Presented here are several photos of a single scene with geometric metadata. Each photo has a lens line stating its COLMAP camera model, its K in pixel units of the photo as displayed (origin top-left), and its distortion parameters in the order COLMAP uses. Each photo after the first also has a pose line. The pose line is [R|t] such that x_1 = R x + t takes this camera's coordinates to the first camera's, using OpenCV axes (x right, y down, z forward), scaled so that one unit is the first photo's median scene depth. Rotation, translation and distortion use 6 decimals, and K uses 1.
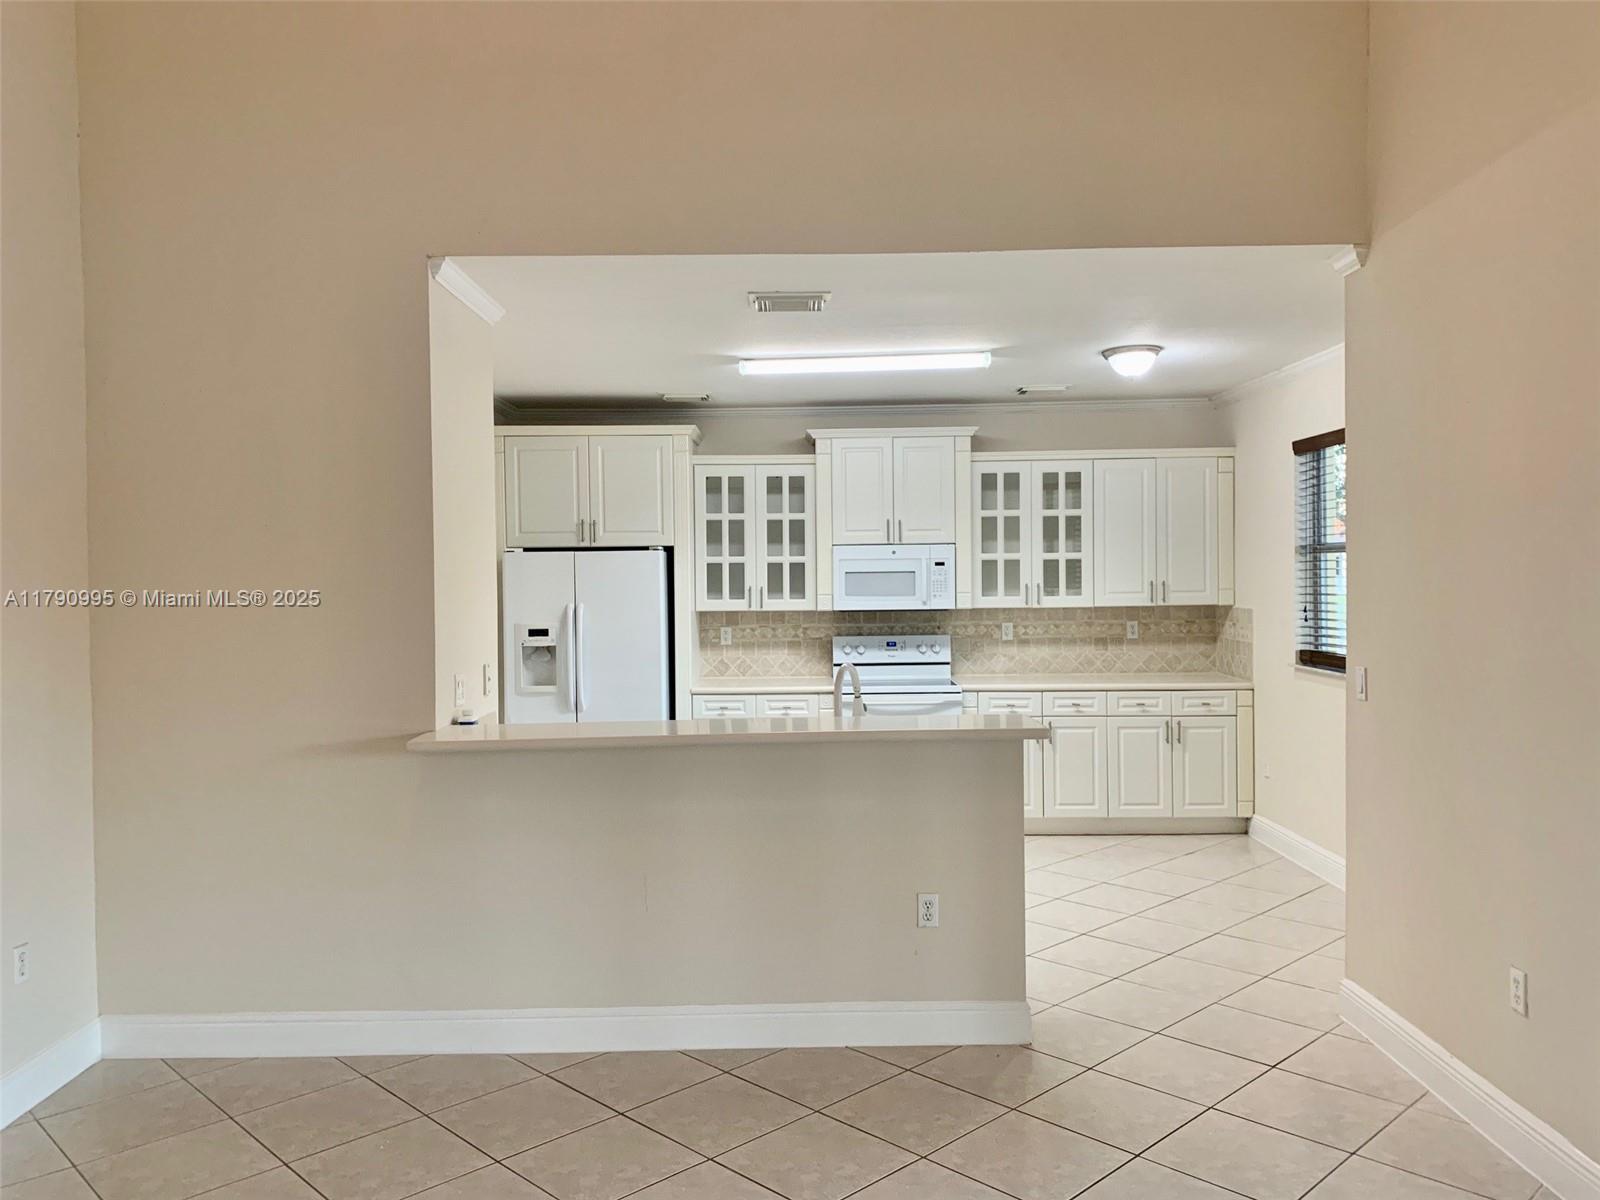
lens RADIAL K [[1209.3, 0, 794.1], [0, 1209.3, 601.0], [0, 0, 1]] dist [0.015860, -0.004742]
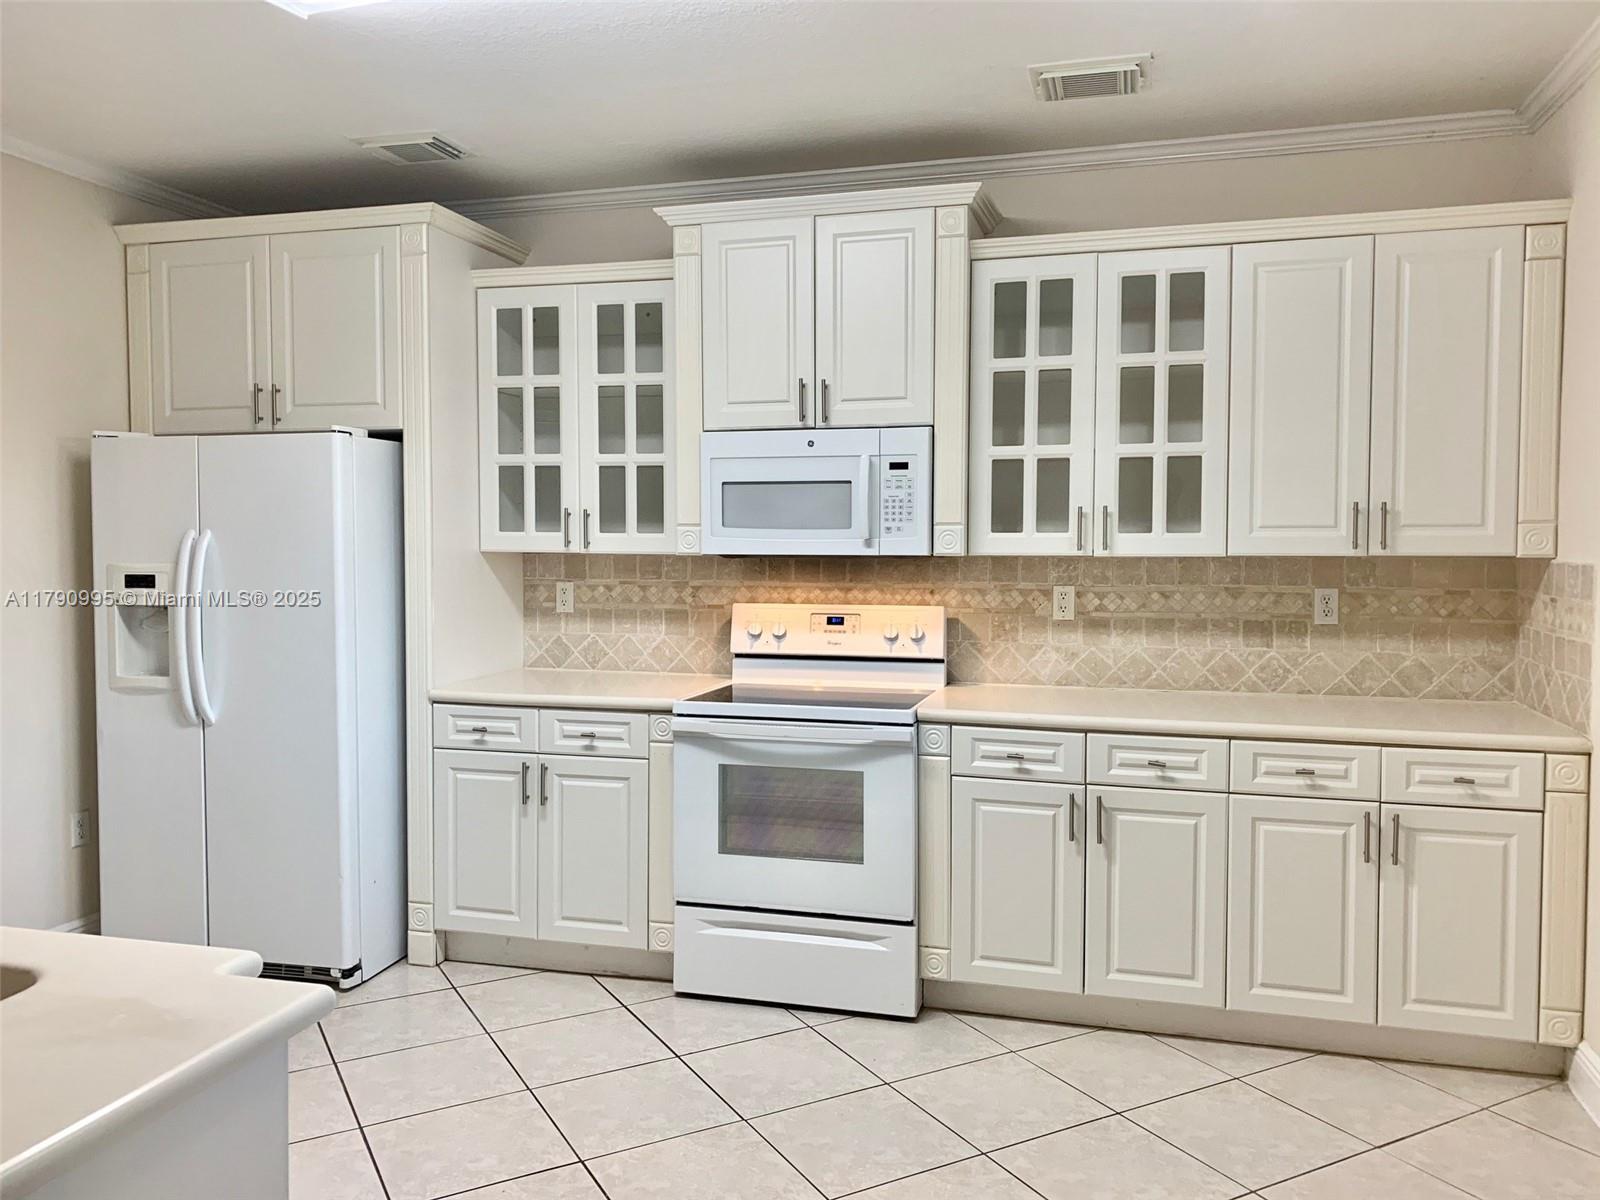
lens RADIAL K [[1209.3, 0, 800.0], [0, 1209.3, 598.2], [0, 0, 1]] dist [0.015860, -0.004742]
pose [[0.967852, 0.026558, -0.250113, 0.205681], [-0.019079, 0.999297, 0.032282, 0.009050], [0.250795, -0.026472, 0.967678, 0.494272]]
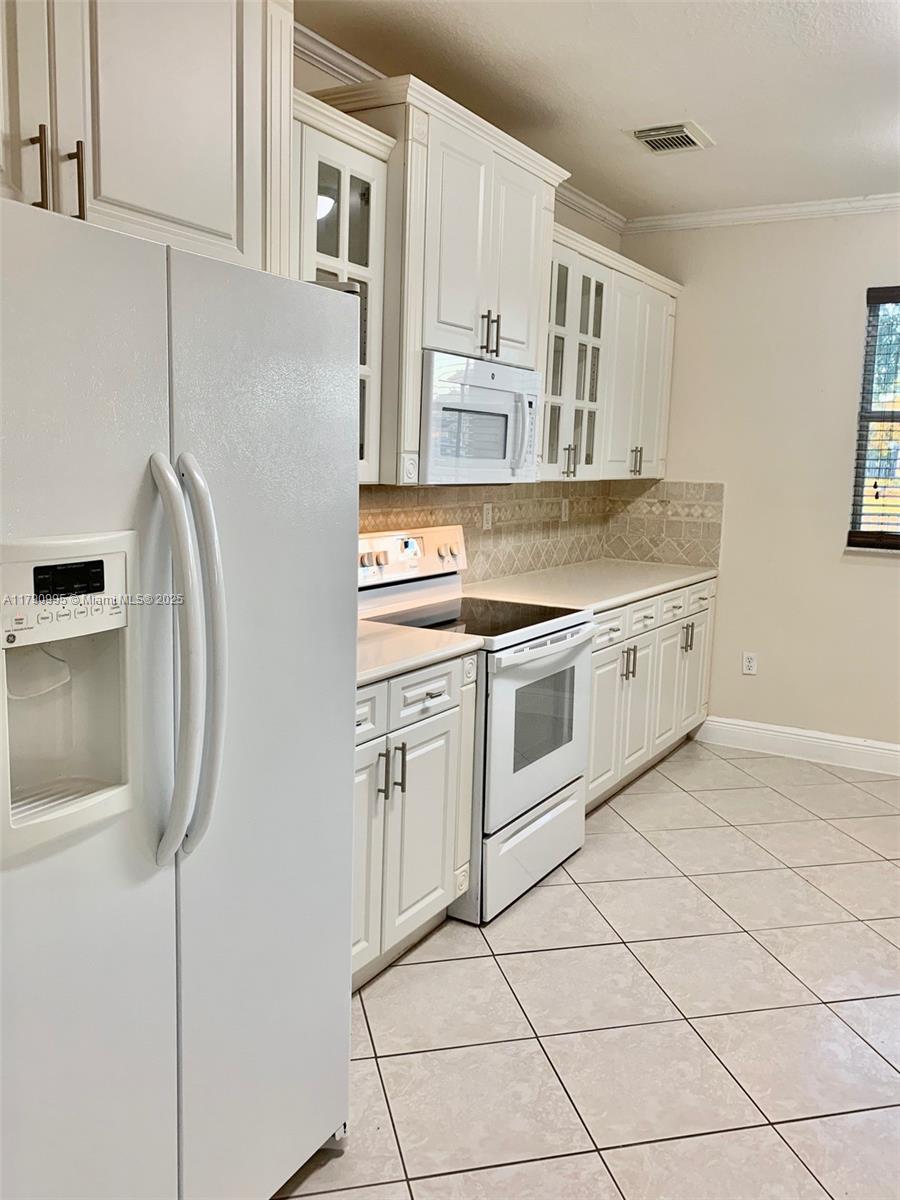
lens RADIAL K [[967.0, 0, 452.8], [0, 967.0, 605.0], [0, 0, 1]] dist [0.031741, -0.050930]
pose [[0.508163, -0.104113, 0.854945, -0.305672], [-0.011266, 0.991778, 0.127472, 0.006224], [-0.861187, -0.074408, 0.502812, 0.781657]]
